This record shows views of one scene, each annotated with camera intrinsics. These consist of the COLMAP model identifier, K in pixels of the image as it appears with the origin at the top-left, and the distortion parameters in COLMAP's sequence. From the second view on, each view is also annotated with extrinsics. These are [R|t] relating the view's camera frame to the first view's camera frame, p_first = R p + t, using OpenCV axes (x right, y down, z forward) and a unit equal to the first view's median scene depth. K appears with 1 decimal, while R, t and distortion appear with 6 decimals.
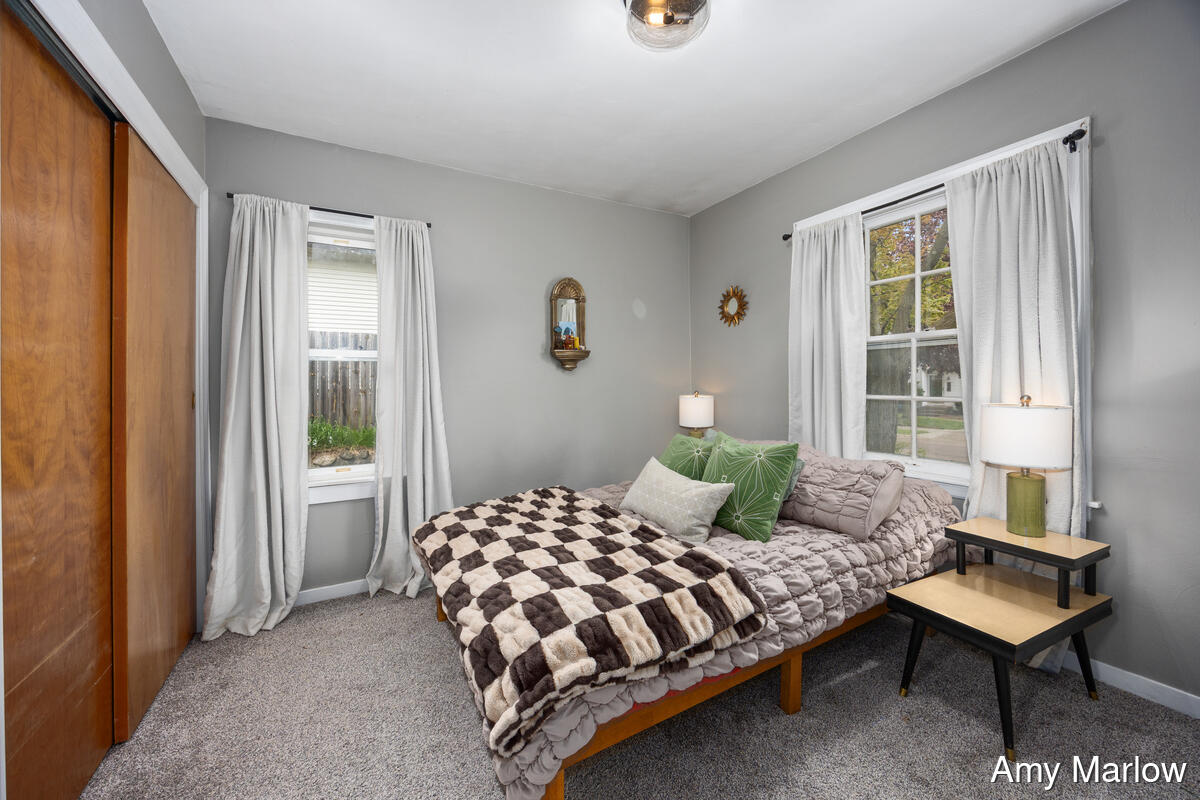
lens RADIAL K [[457.9, 0, 603.1], [0, 457.9, 390.8], [0, 0, 1]] dist [-0.001243, 0.000187]
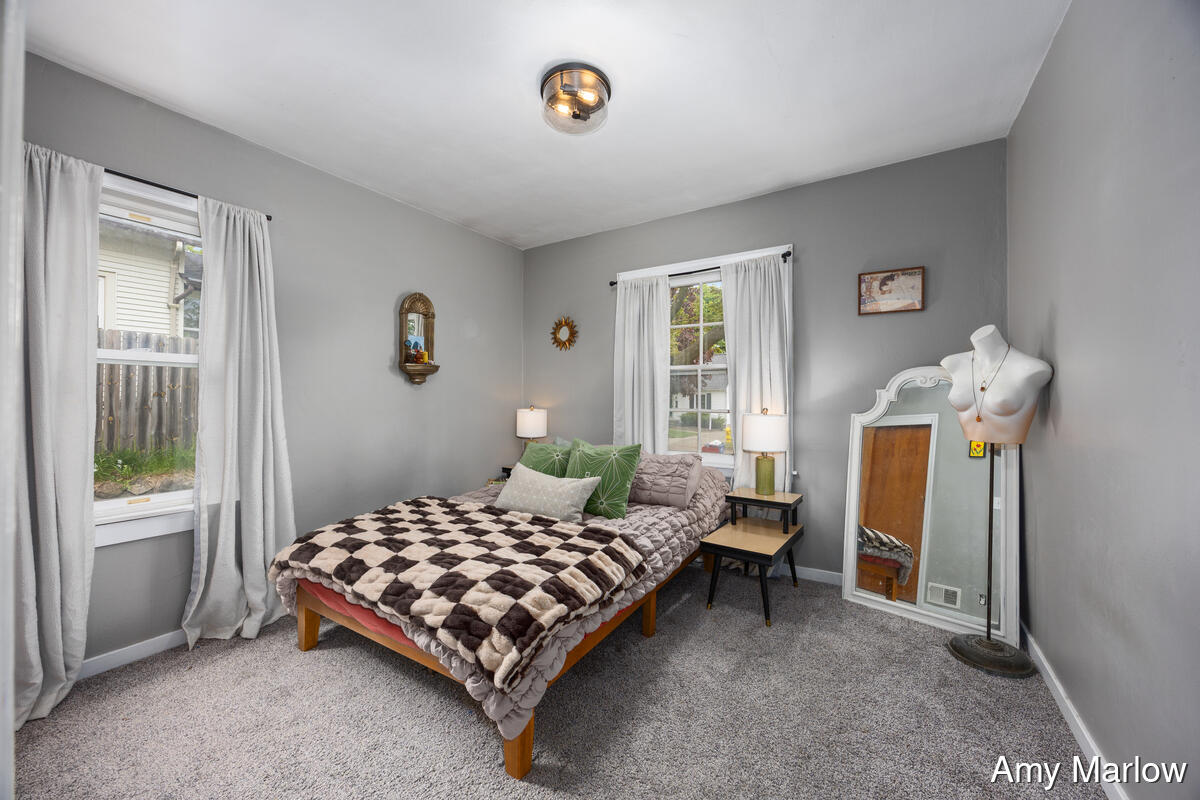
lens RADIAL K [[458.4, 0, 602.4], [0, 458.4, 401.7], [0, 0, 1]] dist [0.000237, 0.000266]
pose [[0.876207, 0.008947, 0.481853, -0.354888], [-0.002928, 0.999908, -0.013241, 0.010425], [-0.481927, 0.010190, 0.876152, -0.140120]]
